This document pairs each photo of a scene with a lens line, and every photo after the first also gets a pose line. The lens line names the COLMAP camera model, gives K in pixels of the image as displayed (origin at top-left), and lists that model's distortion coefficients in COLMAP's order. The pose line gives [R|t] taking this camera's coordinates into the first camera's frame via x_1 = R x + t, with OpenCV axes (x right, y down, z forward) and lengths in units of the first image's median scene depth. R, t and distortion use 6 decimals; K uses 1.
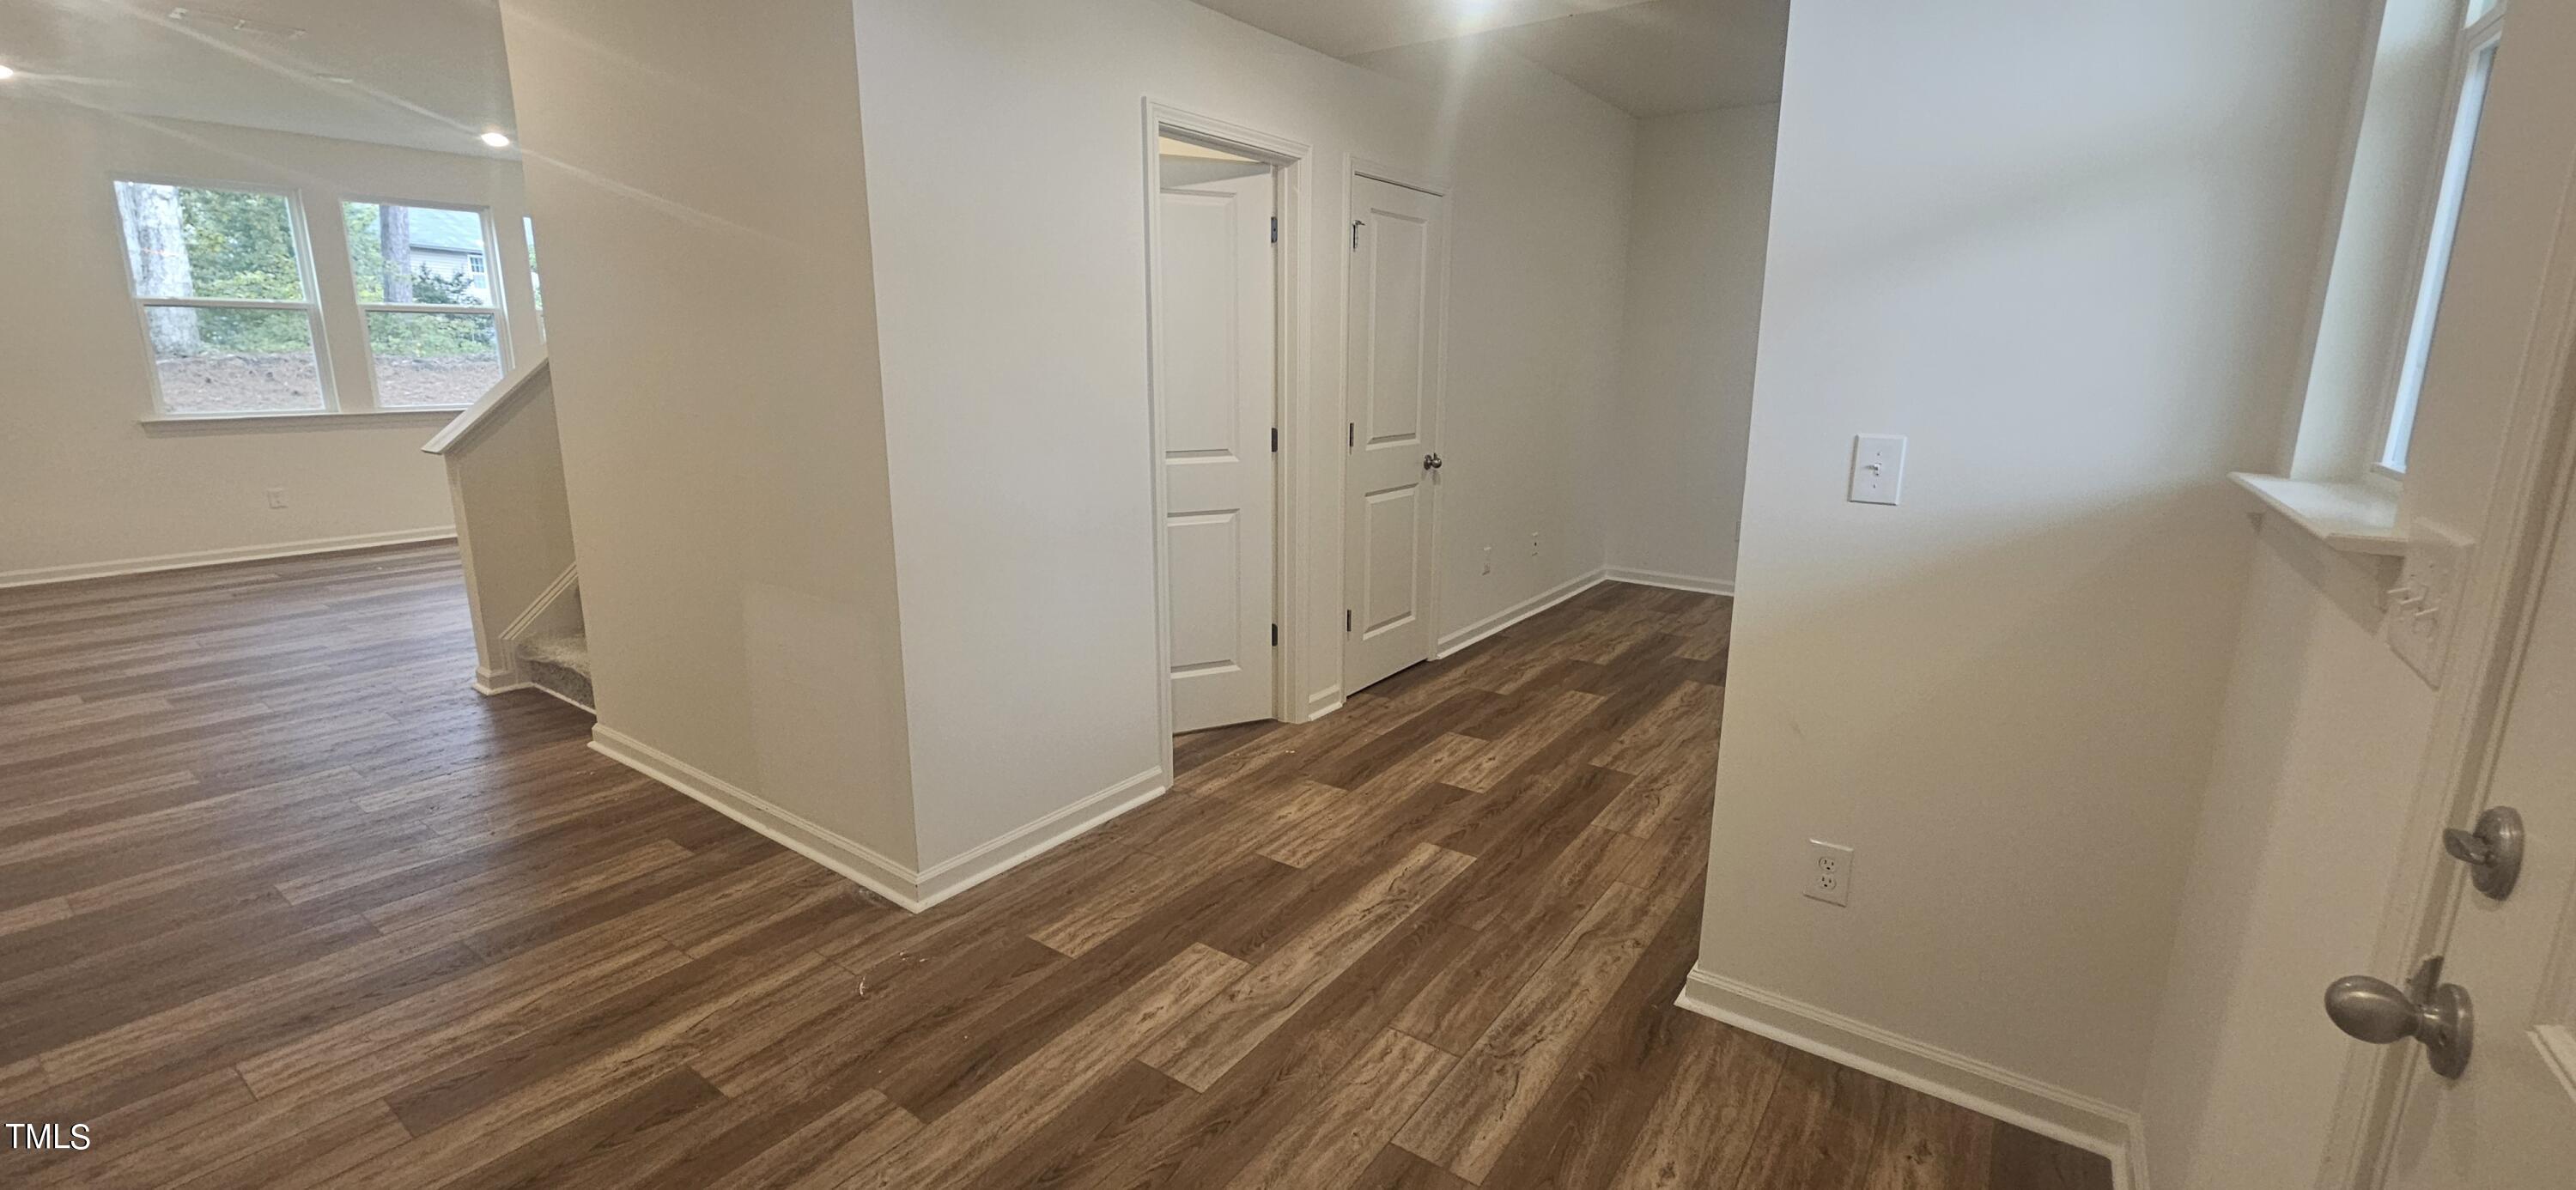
lens RADIAL K [[1058.0, 0, 1292.9], [0, 1058.0, 581.2], [0, 0, 1]] dist [0.000610, 0.000516]
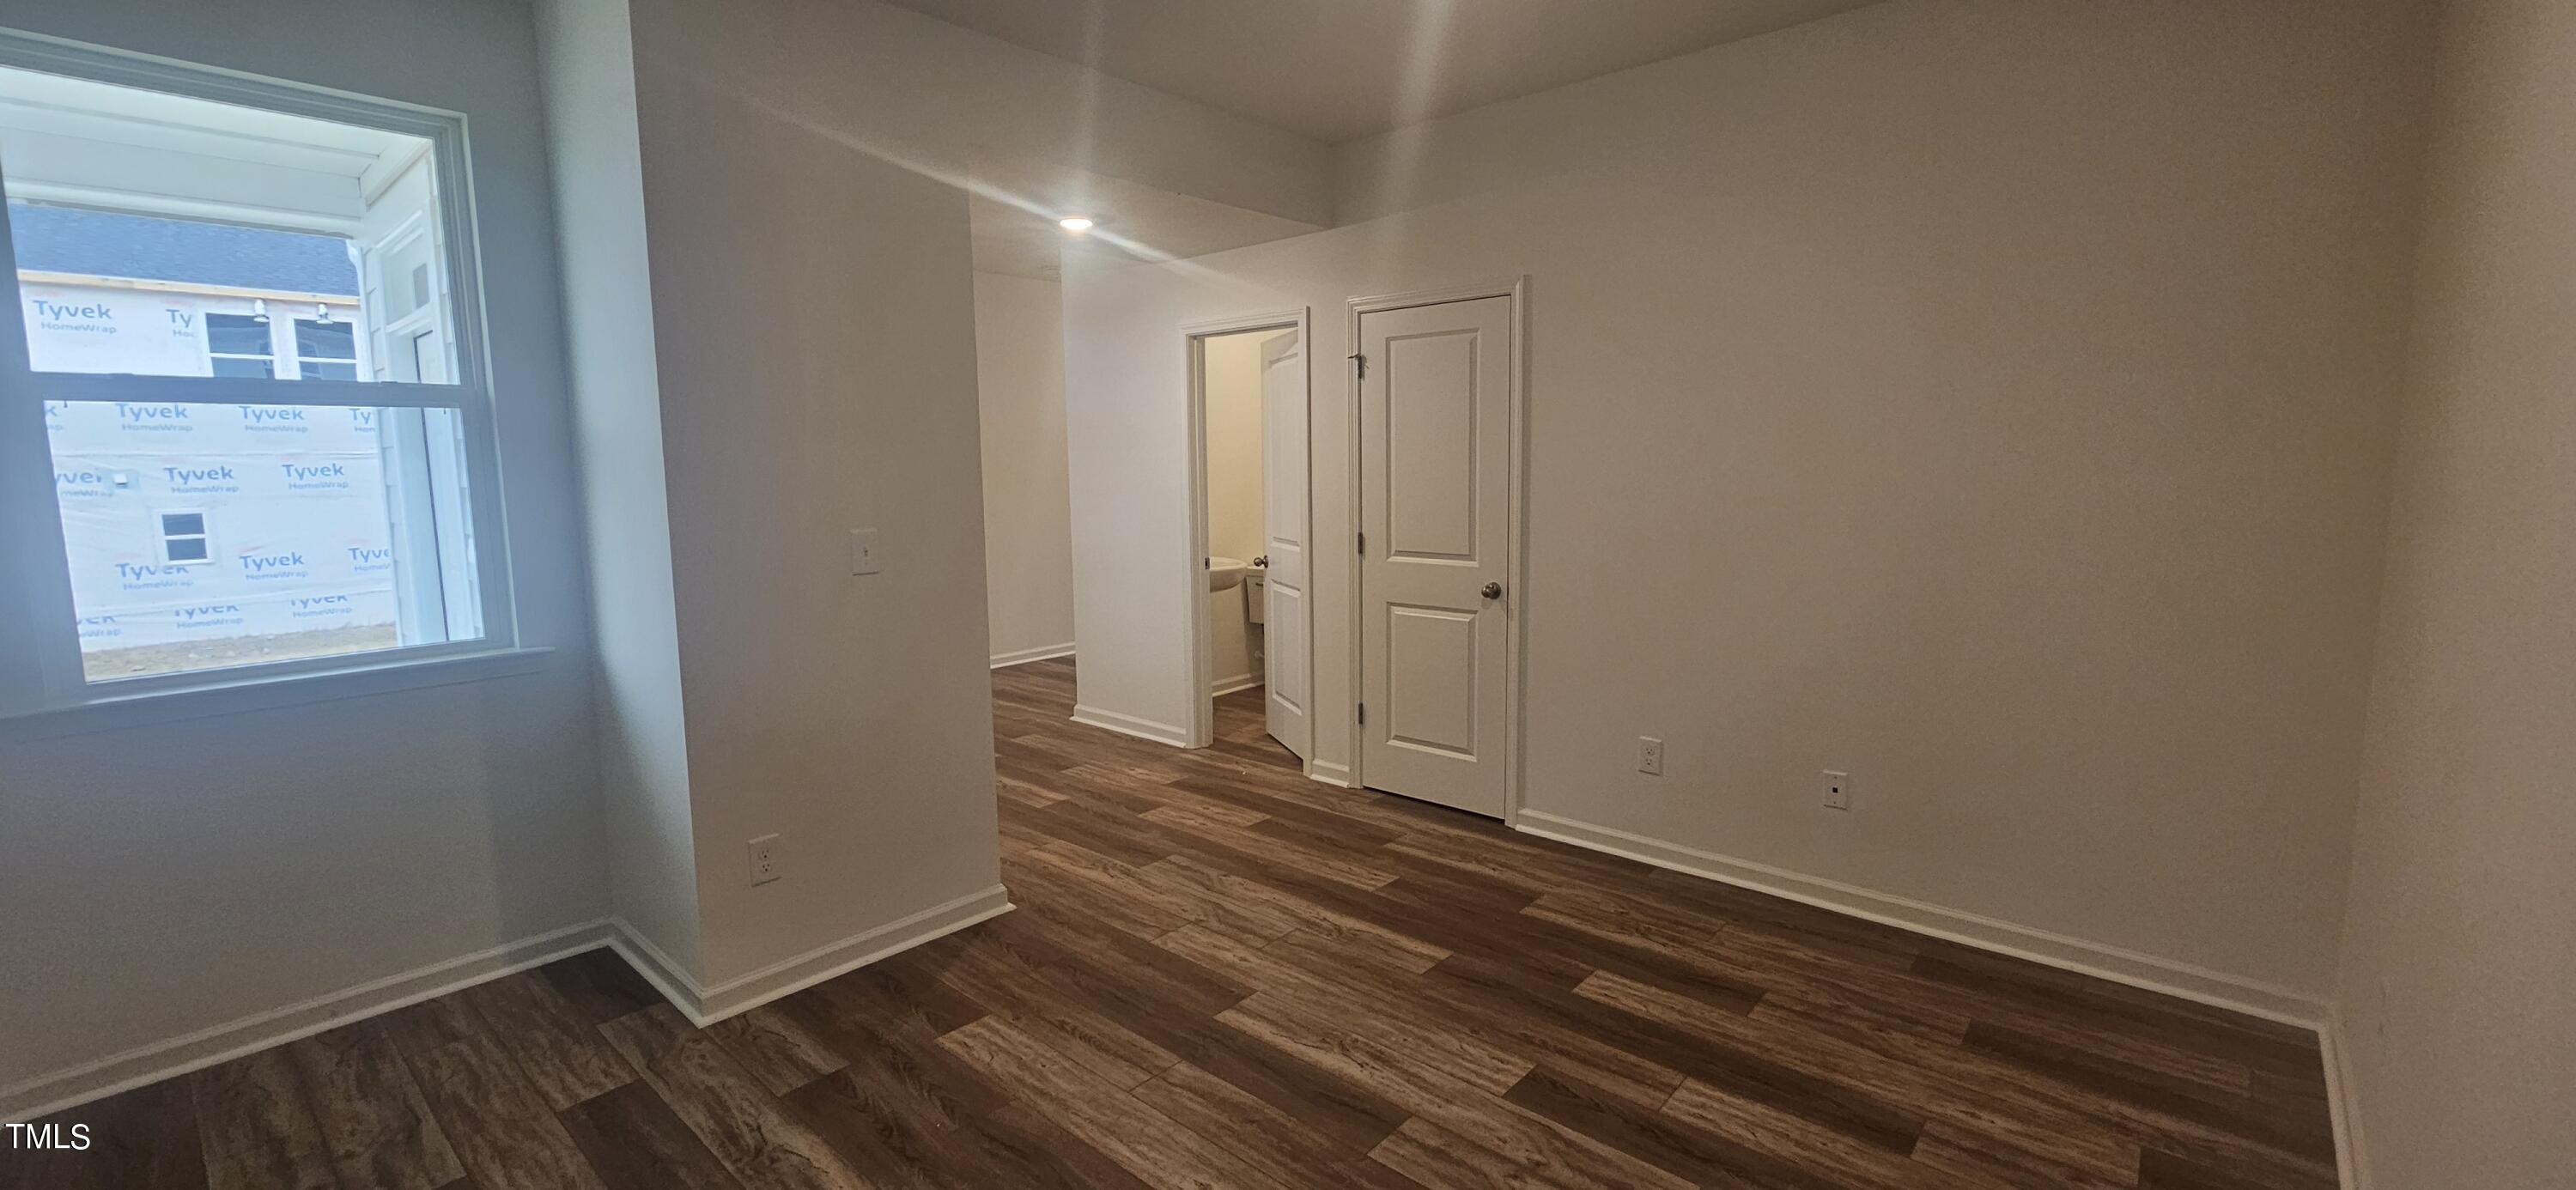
lens RADIAL K [[1058.0, 0, 1290.2], [0, 1058.0, 584.4], [0, 0, 1]] dist [0.000610, 0.000516]
pose [[-0.103937, 0.113246, -0.988116, 1.305009], [-0.198663, 0.971112, 0.132194, -0.257450], [0.974541, 0.210042, -0.078437, 1.156874]]
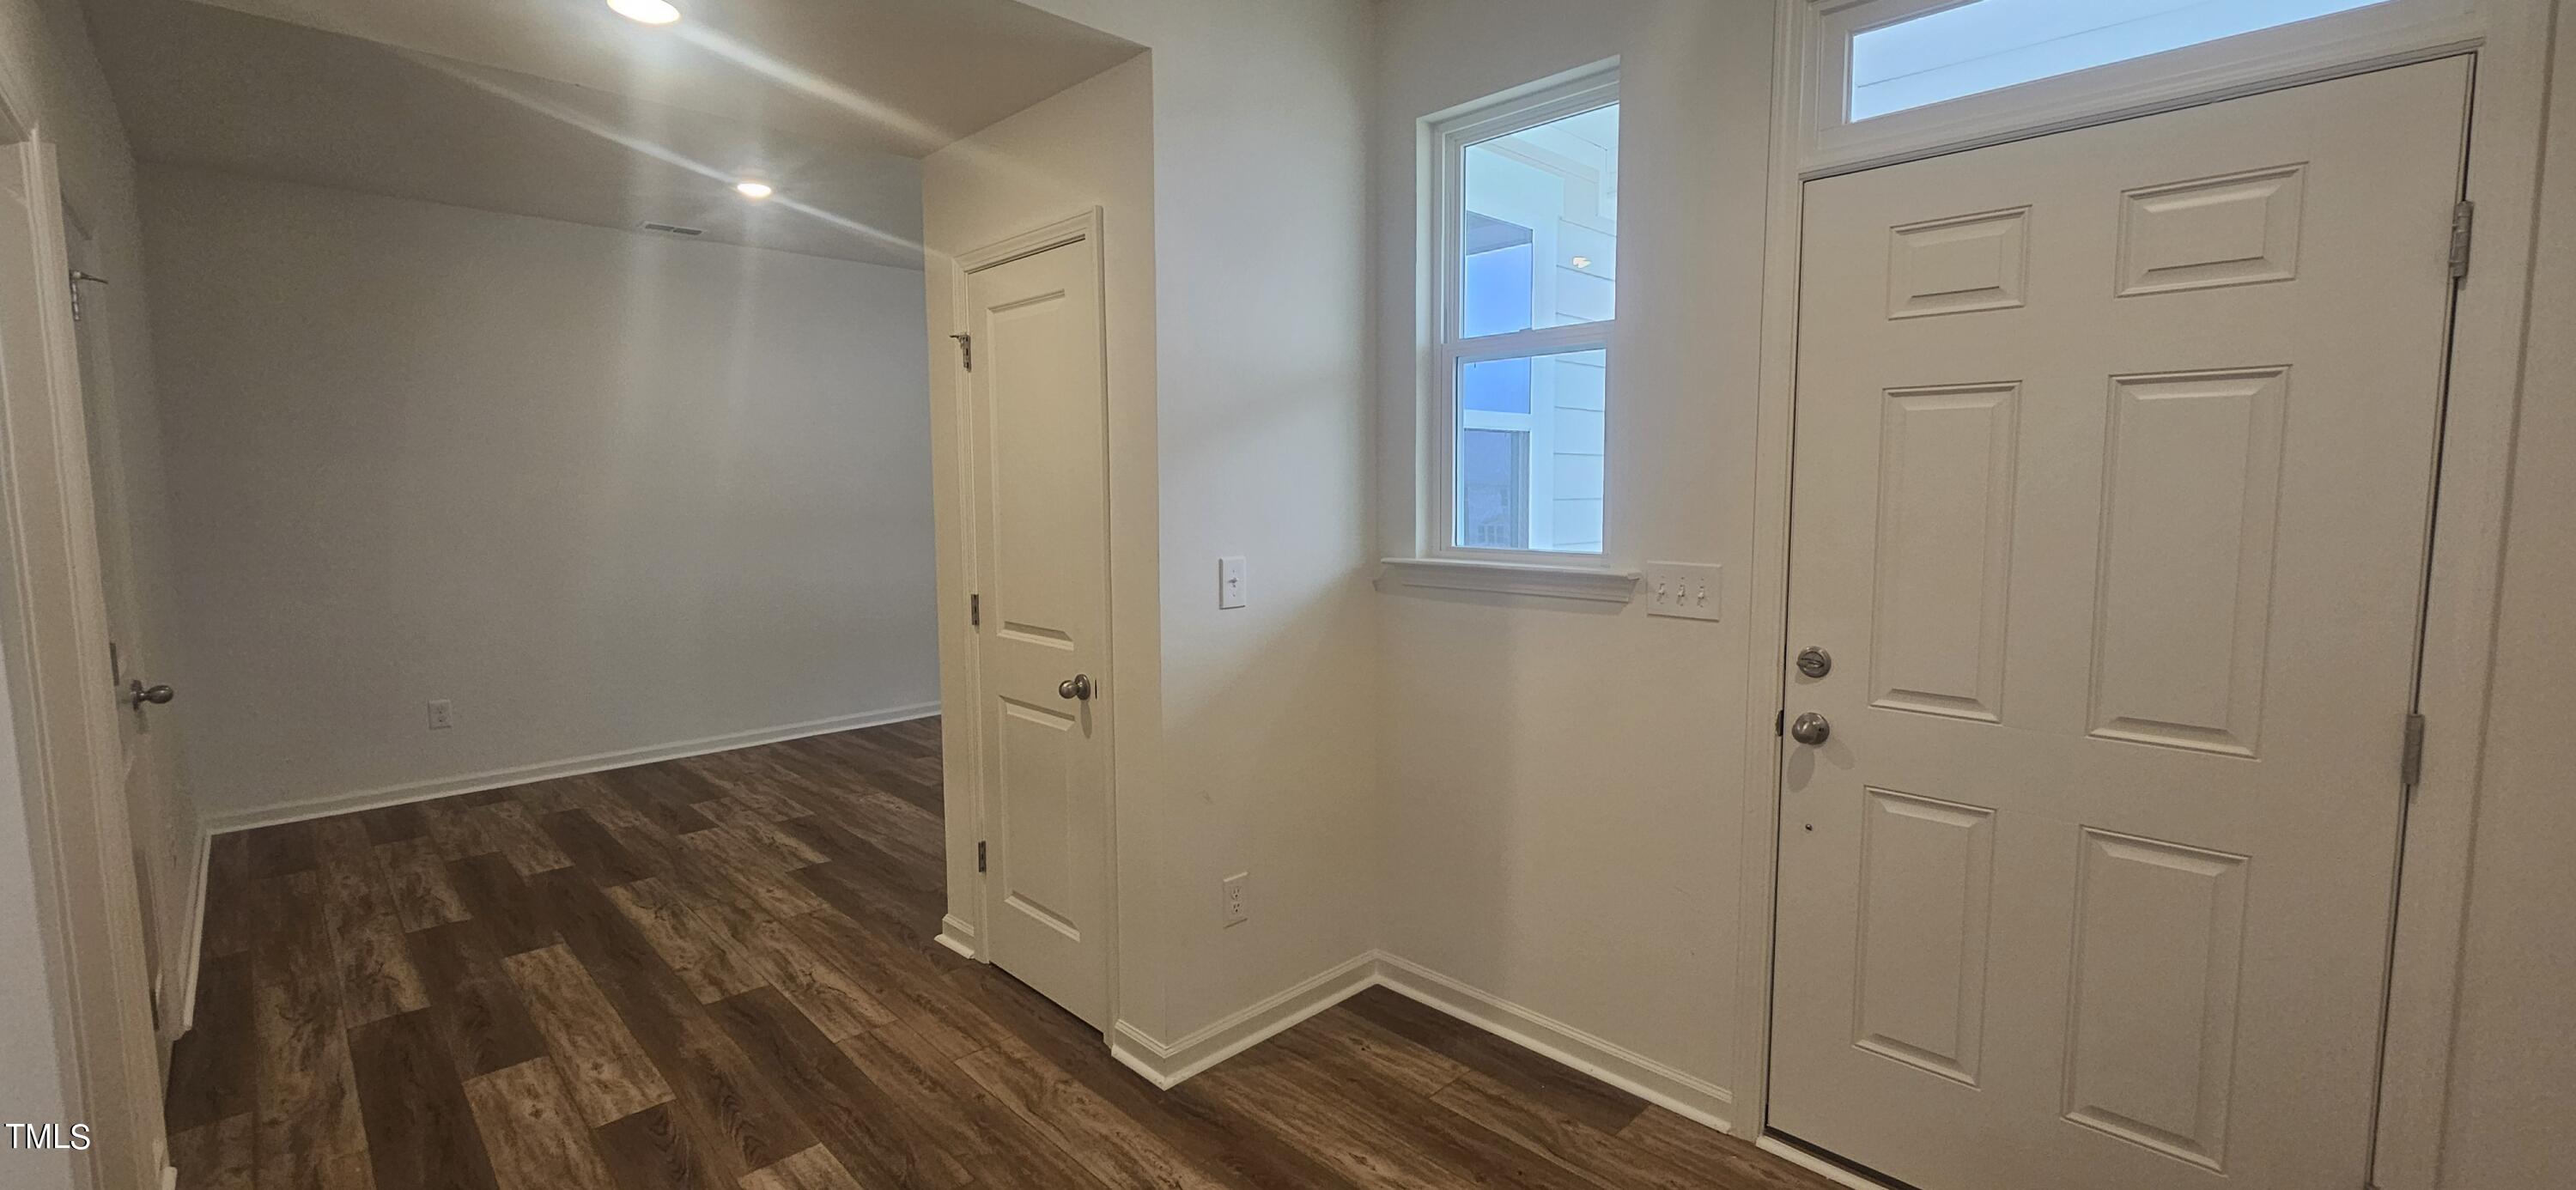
lens RADIAL K [[1058.0, 0, 1284.5], [0, 1058.0, 578.7], [0, 0, 1]] dist [0.000610, 0.000516]
pose [[0.176130, -0.096405, 0.979635, -0.404123], [0.217516, 0.974404, 0.056783, -0.092832], [-0.960034, 0.203085, 0.192591, 0.364851]]
